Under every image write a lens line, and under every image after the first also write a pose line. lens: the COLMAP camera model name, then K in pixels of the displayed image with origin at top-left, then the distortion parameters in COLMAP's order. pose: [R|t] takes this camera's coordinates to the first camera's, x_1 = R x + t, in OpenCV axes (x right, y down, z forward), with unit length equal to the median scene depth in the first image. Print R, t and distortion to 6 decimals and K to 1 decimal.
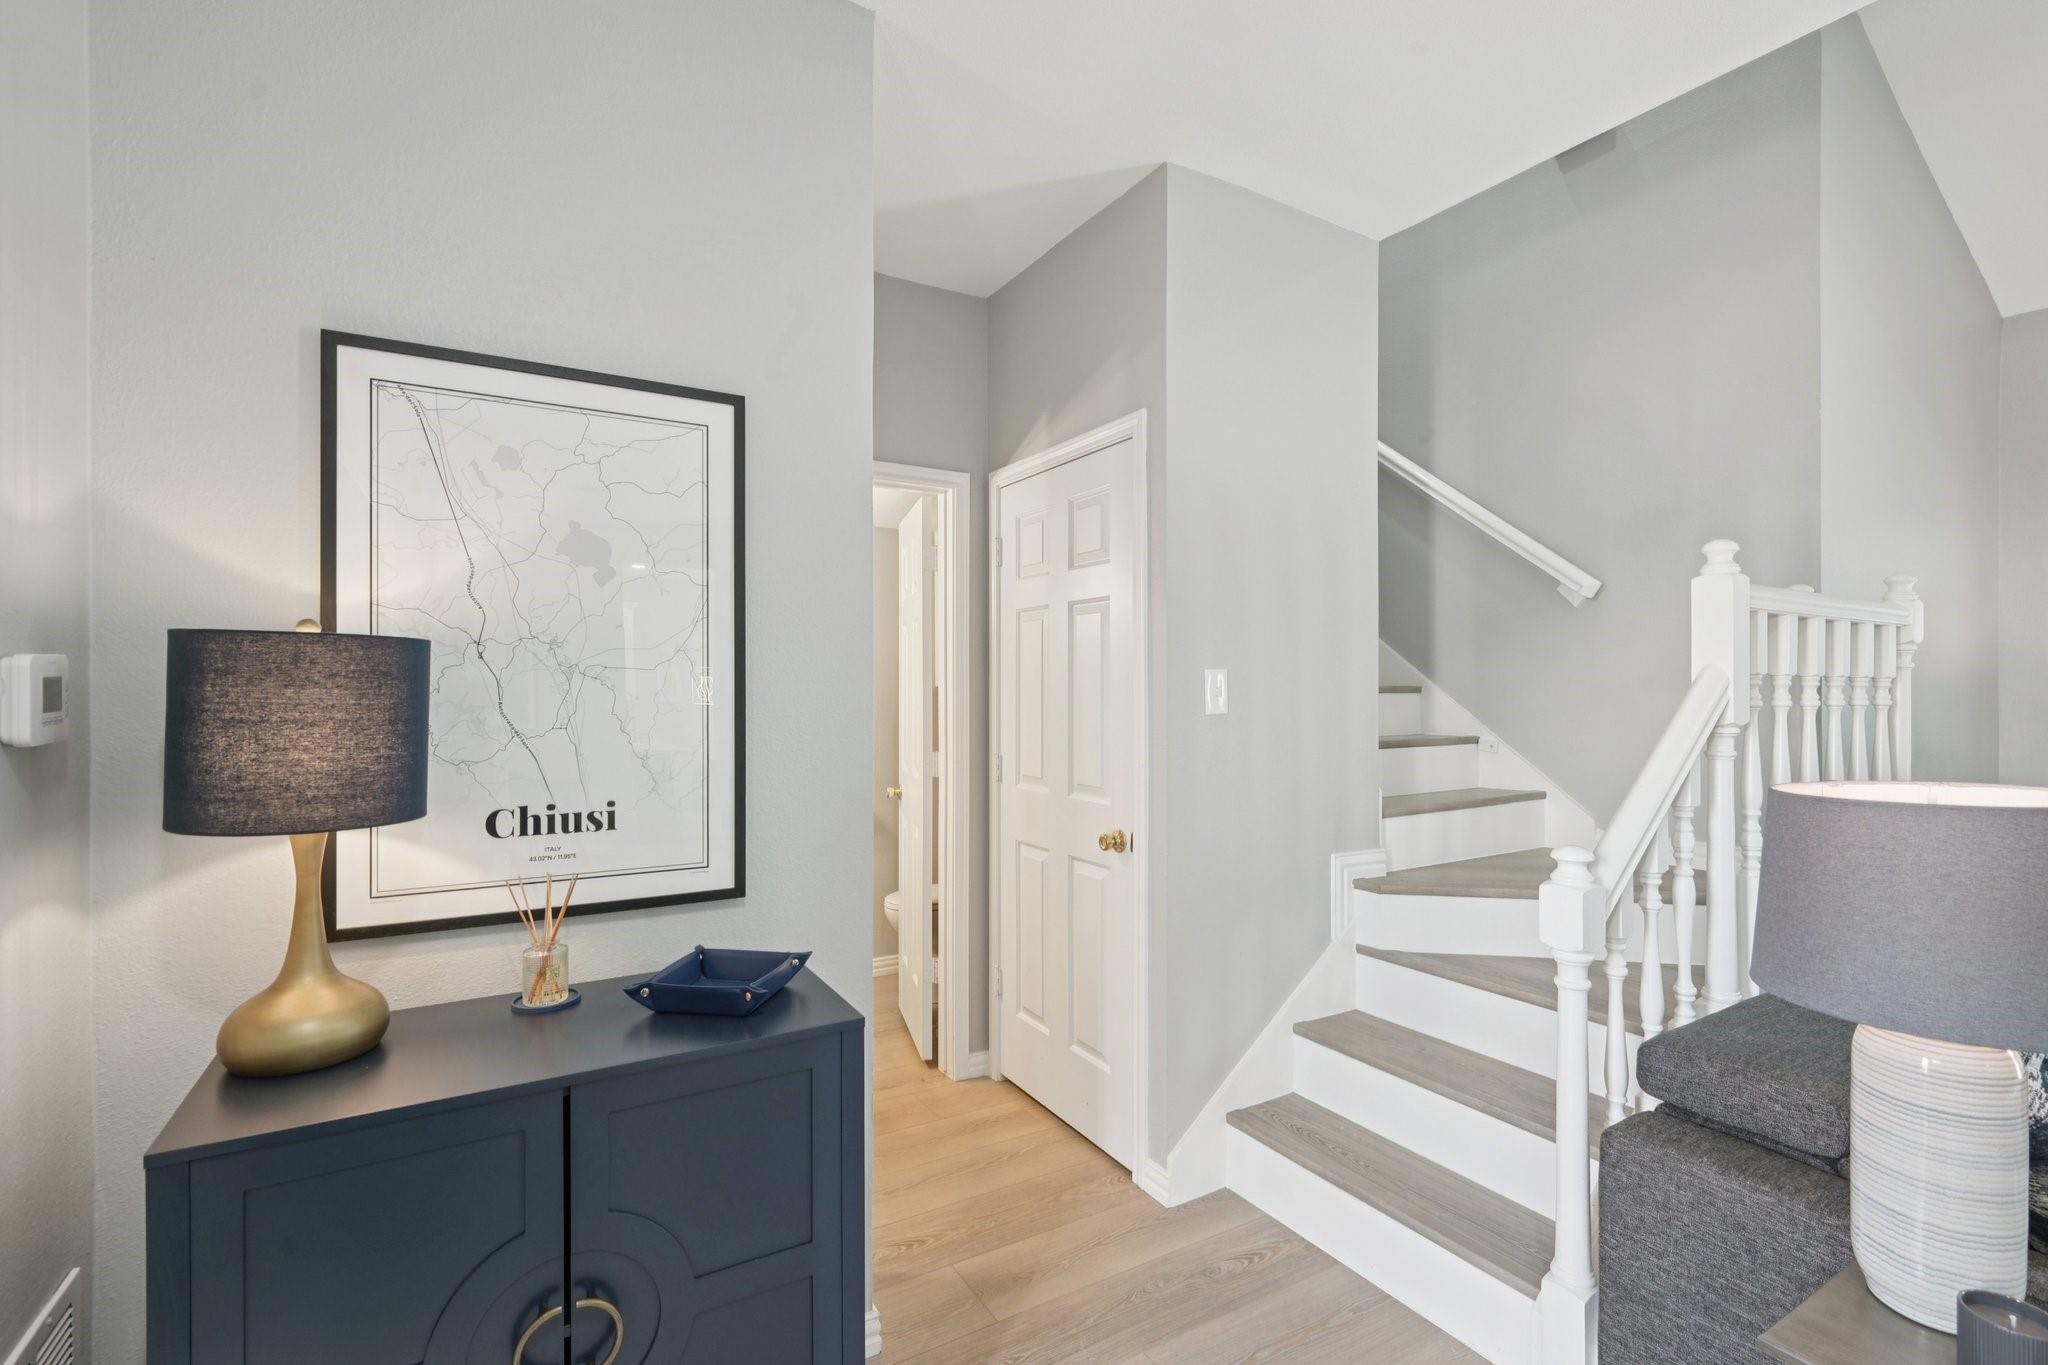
lens RADIAL K [[943.3, 0, 1035.4], [0, 943.3, 679.5], [0, 0, 1]] dist [0.004084, 0.000233]
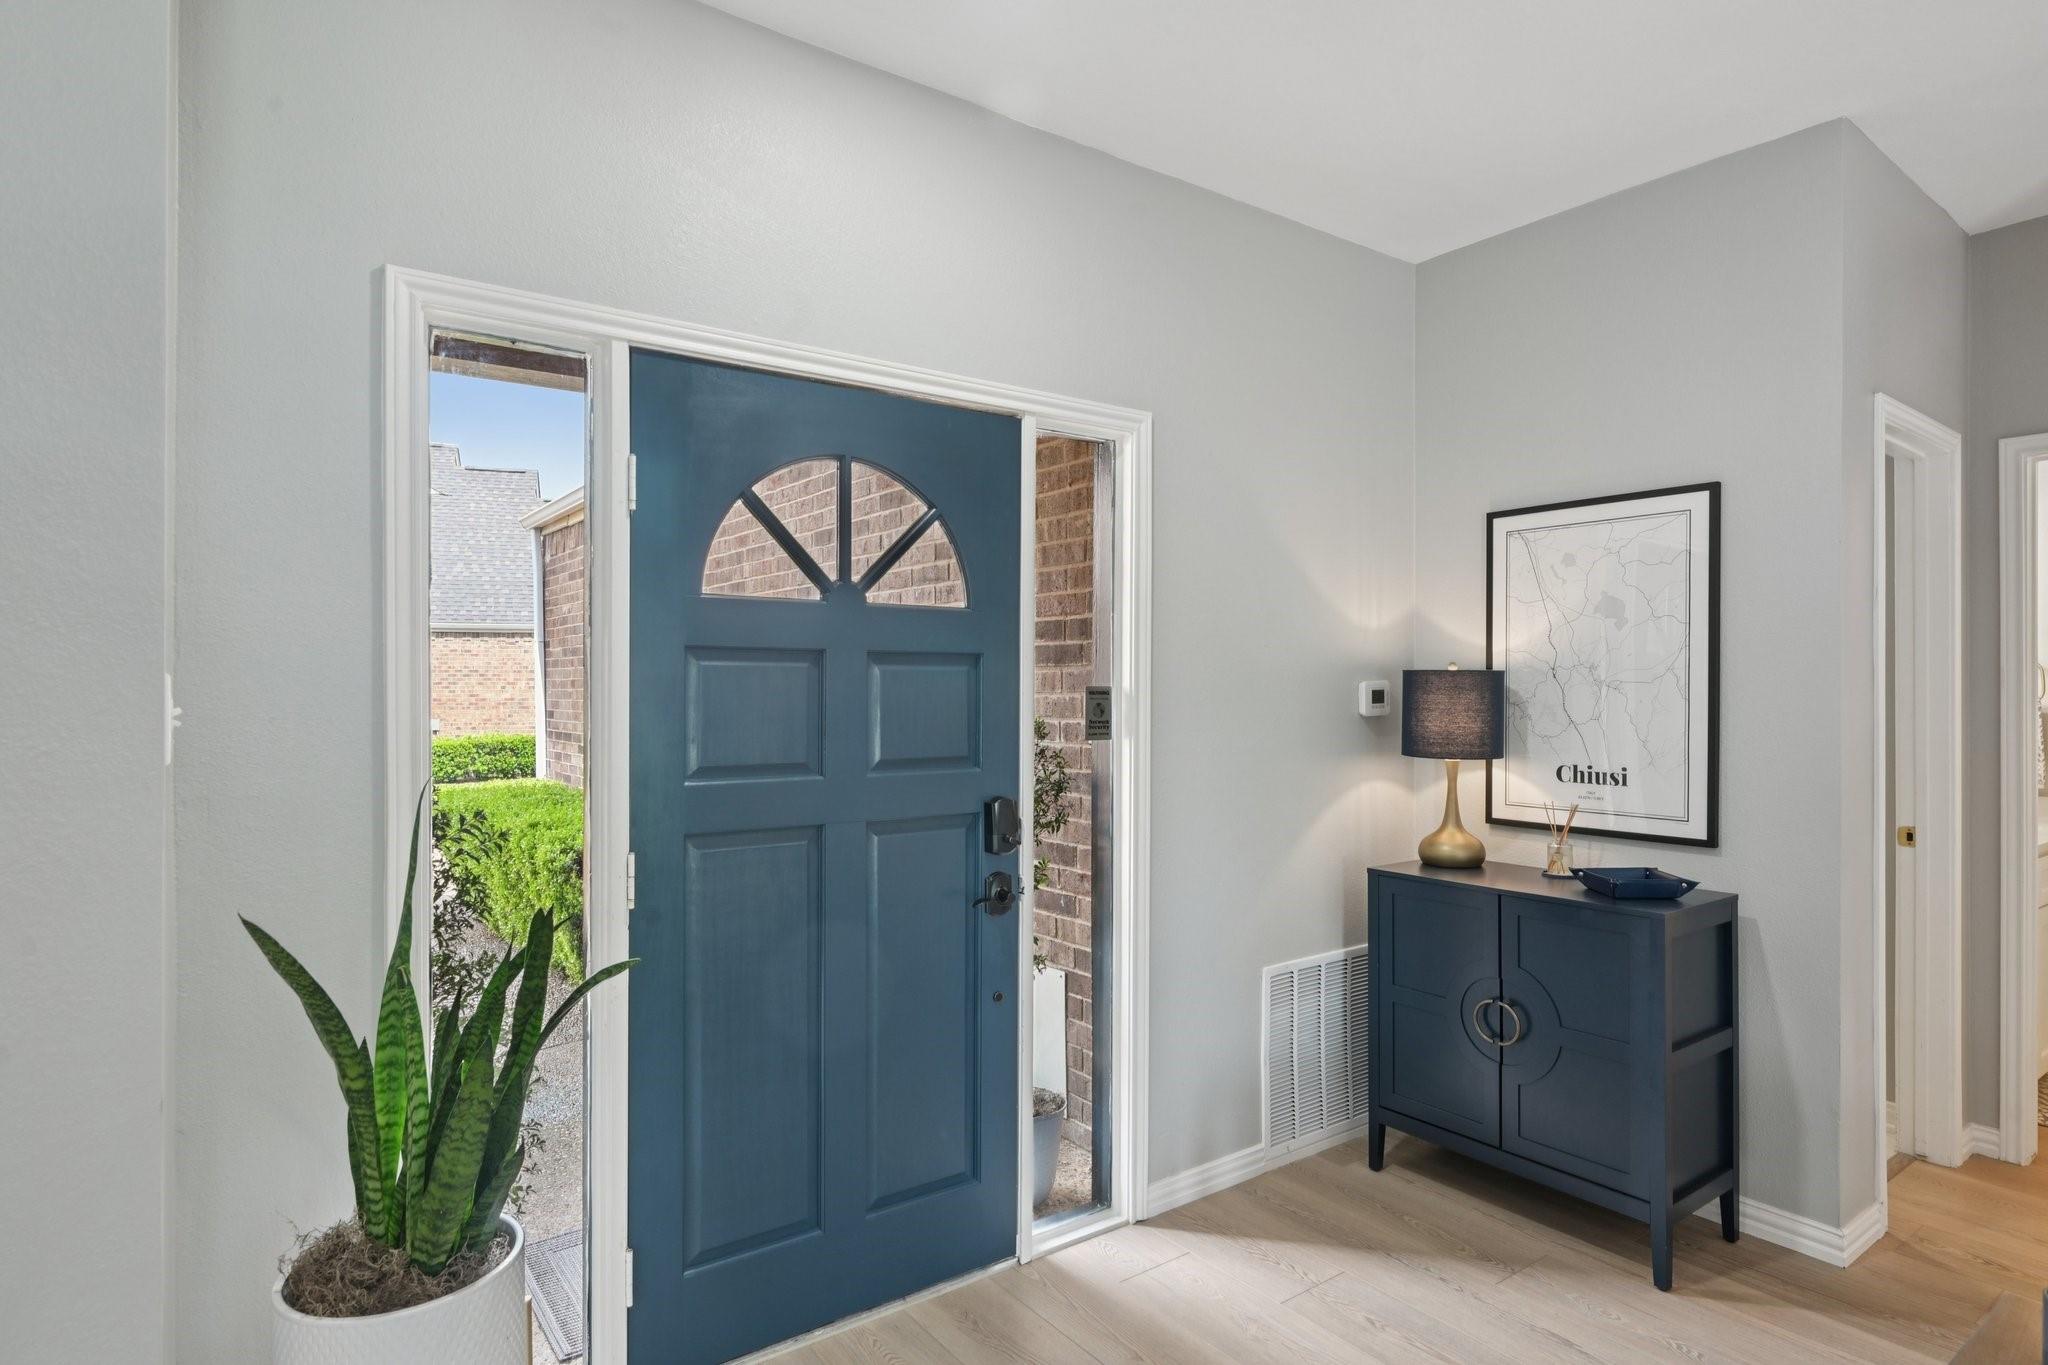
lens RADIAL K [[1098.5, 0, 1035.0], [0, 1098.5, 698.3], [0, 0, 1]] dist [-0.005937, 0.001905]
pose [[0.103684, 0.005560, -0.994595, 1.295984], [0.001618, 0.999982, 0.005759, 0.002340], [0.994609, -0.002207, 0.103674, -0.161351]]
